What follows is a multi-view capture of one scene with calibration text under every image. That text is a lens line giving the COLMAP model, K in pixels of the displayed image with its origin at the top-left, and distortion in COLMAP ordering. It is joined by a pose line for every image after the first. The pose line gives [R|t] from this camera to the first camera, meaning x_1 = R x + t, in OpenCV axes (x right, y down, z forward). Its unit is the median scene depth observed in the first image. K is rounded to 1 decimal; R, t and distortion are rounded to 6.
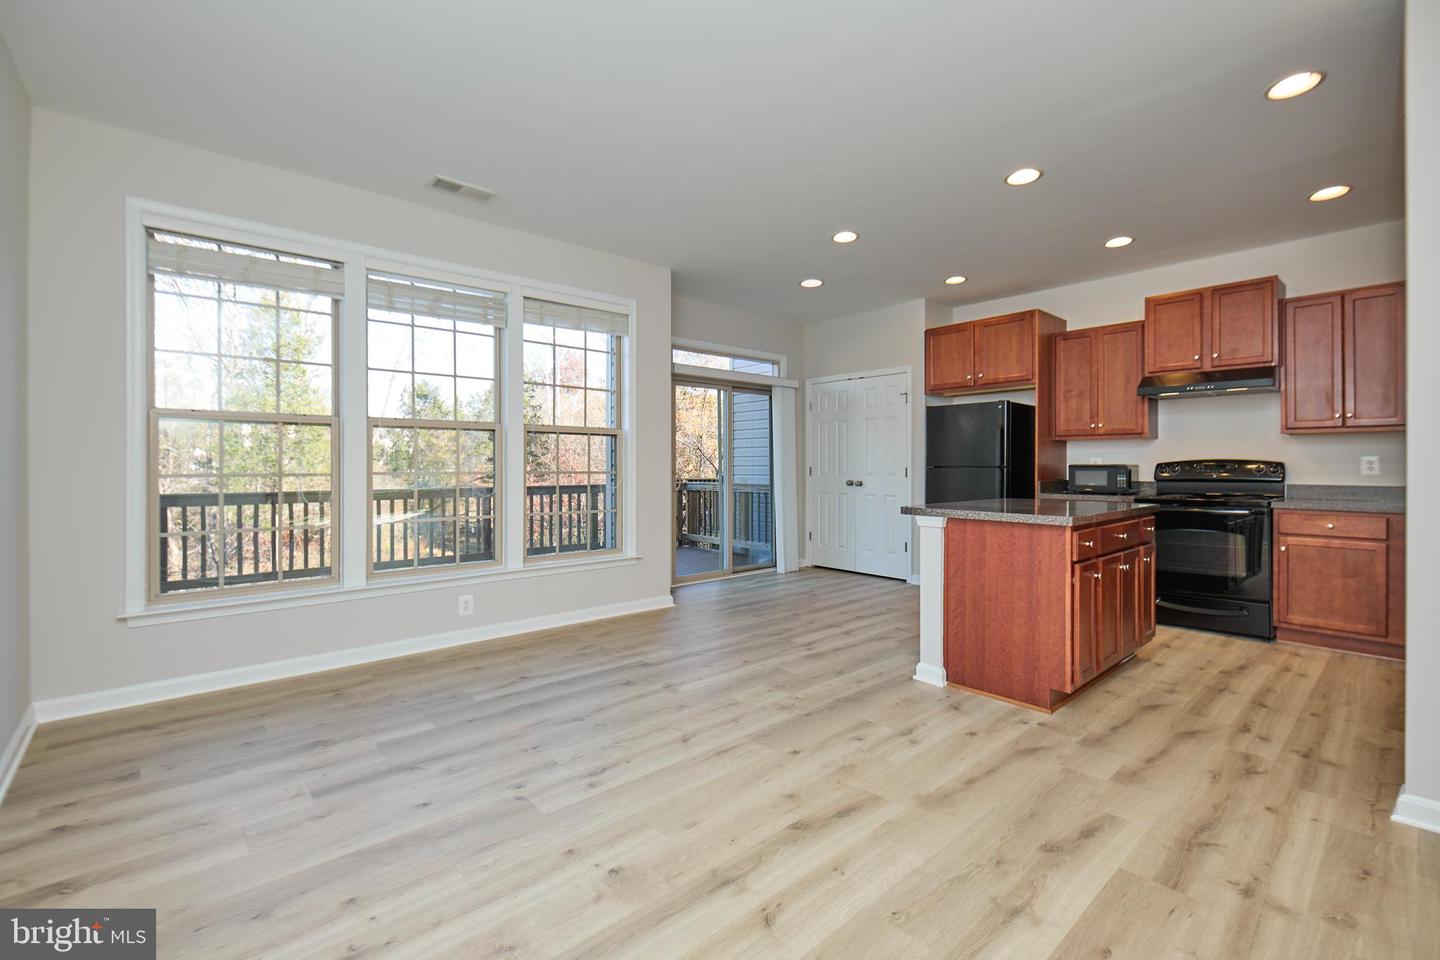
lens RADIAL K [[624.9, 0, 734.3], [0, 624.9, 468.1], [0, 0, 1]] dist [0.001263, 0.000295]
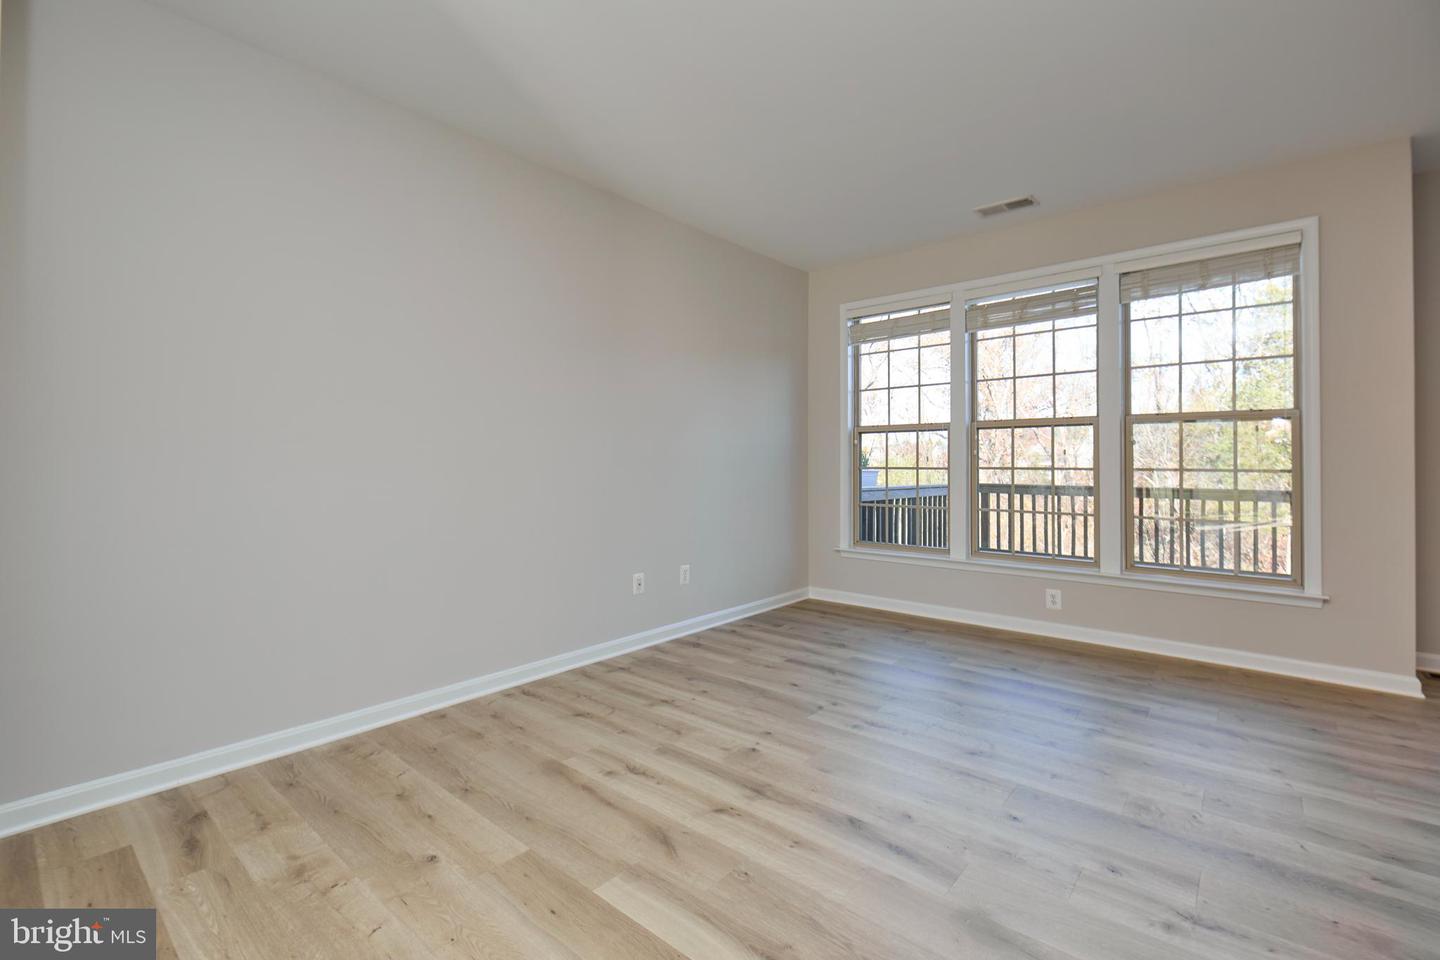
lens RADIAL K [[649.2, 0, 718.9], [0, 649.2, 459.1], [0, 0, 1]] dist [0.002884, -0.000157]
pose [[0.127825, -0.007292, -0.991770, 0.826691], [-0.006817, 0.999943, -0.008231, 0.006885], [0.991773, 0.007813, 0.127768, 0.490367]]
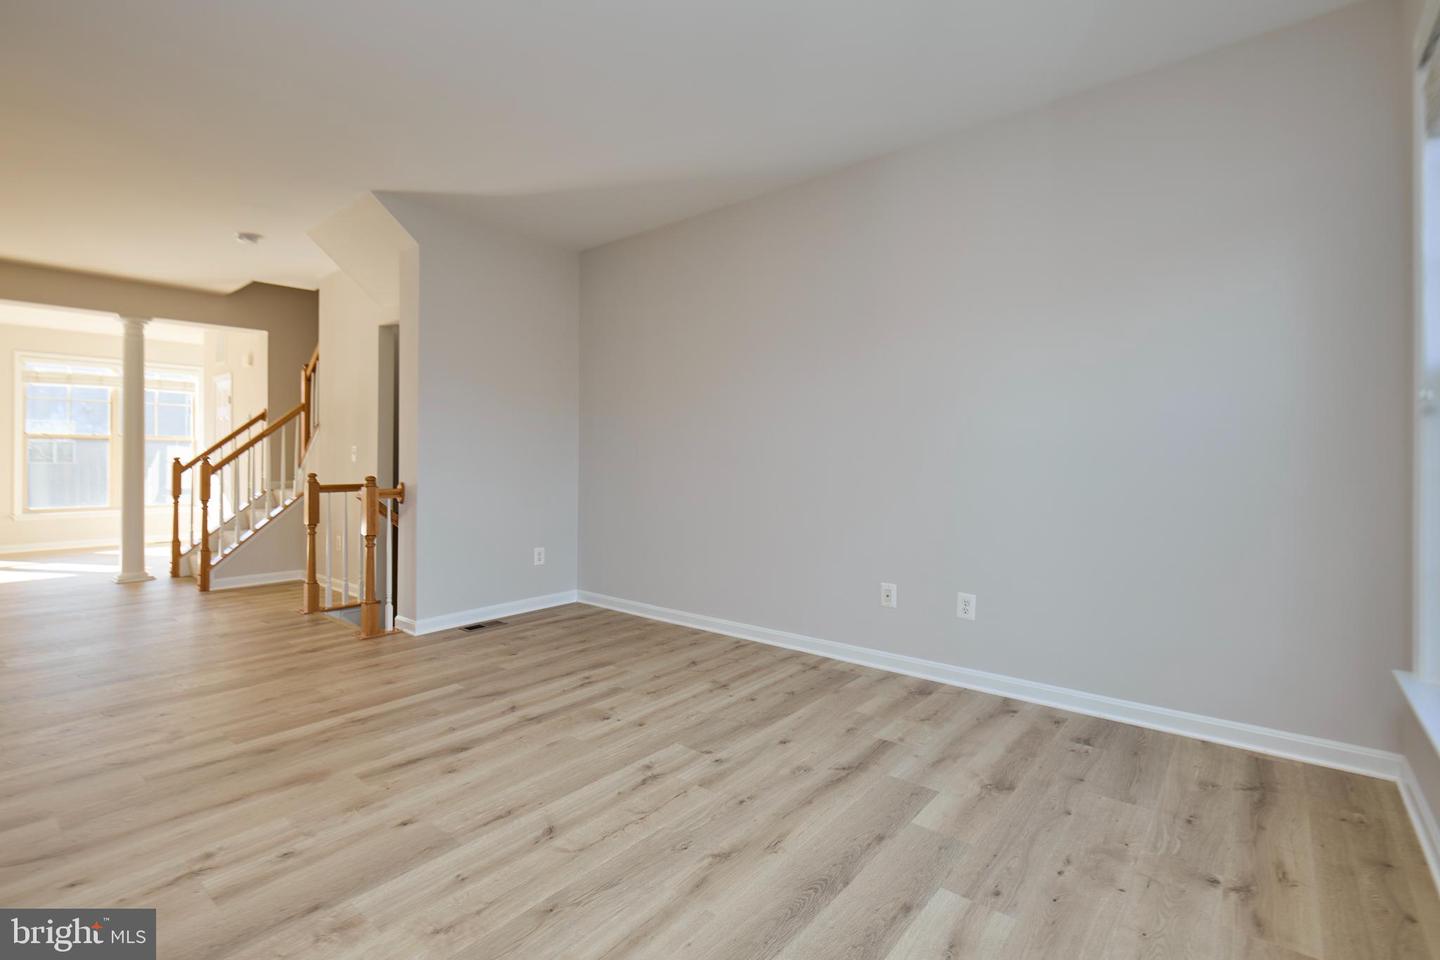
lens RADIAL K [[650.2, 0, 725.7], [0, 650.2, 460.5], [0, 0, 1]] dist [-0.001273, 0.000055]
pose [[-0.989692, 0.001291, -0.143203, -0.170622], [0.000083, 0.999964, 0.008439, -0.001326], [0.143209, 0.008340, -0.989657, 1.749817]]
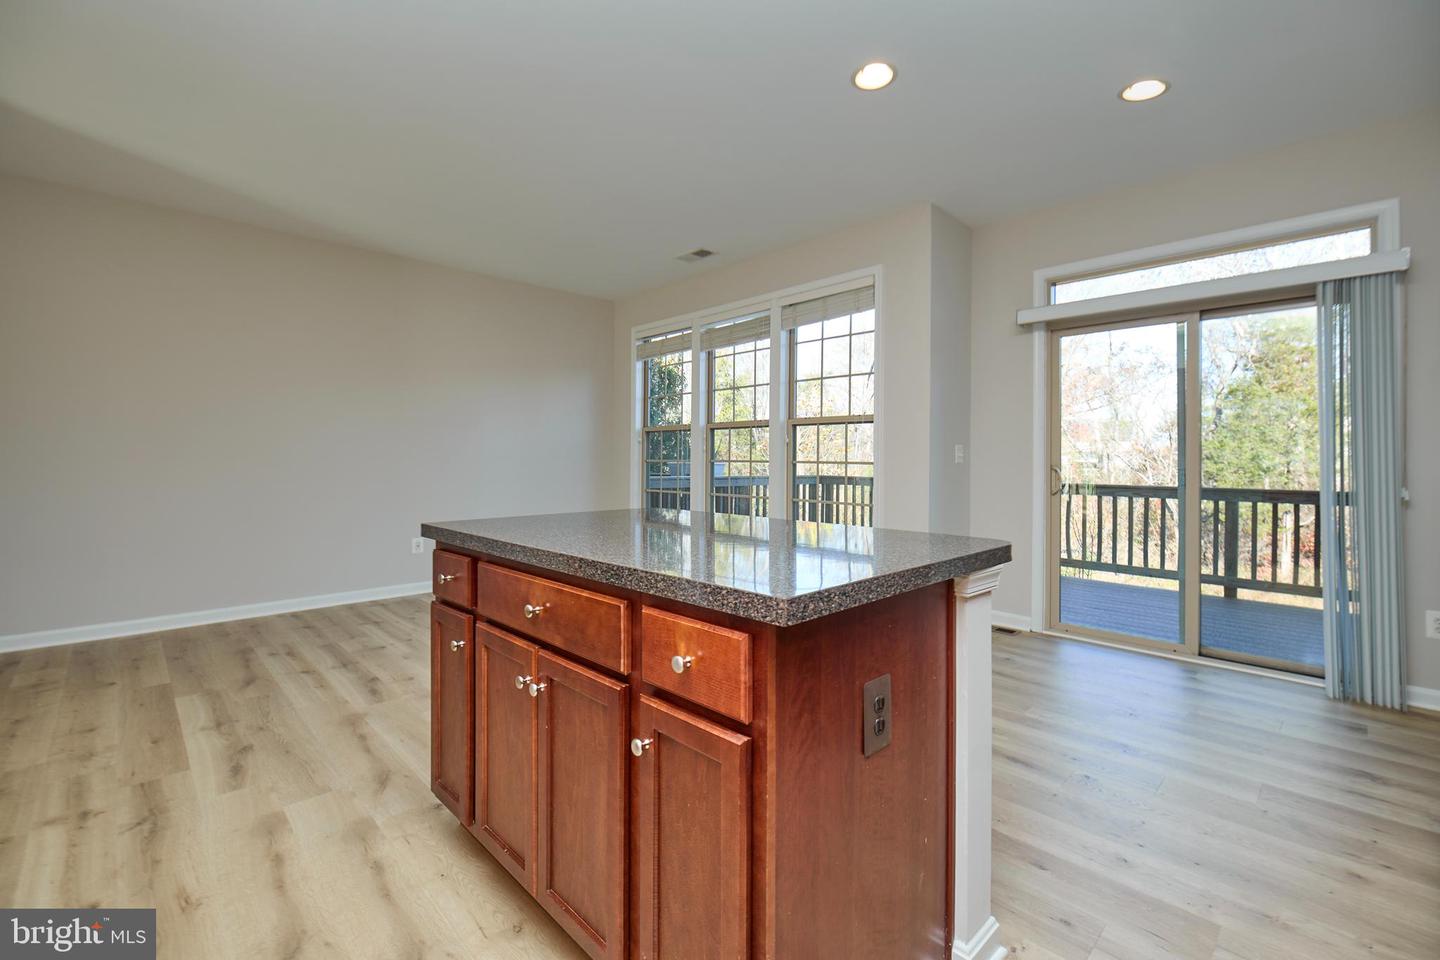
lens RADIAL K [[633.0, 0, 718.0], [0, 633.0, 462.9], [0, 0, 1]] dist [0.001649, -0.000132]
pose [[0.025635, 0.007753, -0.999641, 1.298522], [-0.009417, 0.999927, 0.007514, 0.002976], [0.999627, 0.009221, 0.025706, 1.374334]]
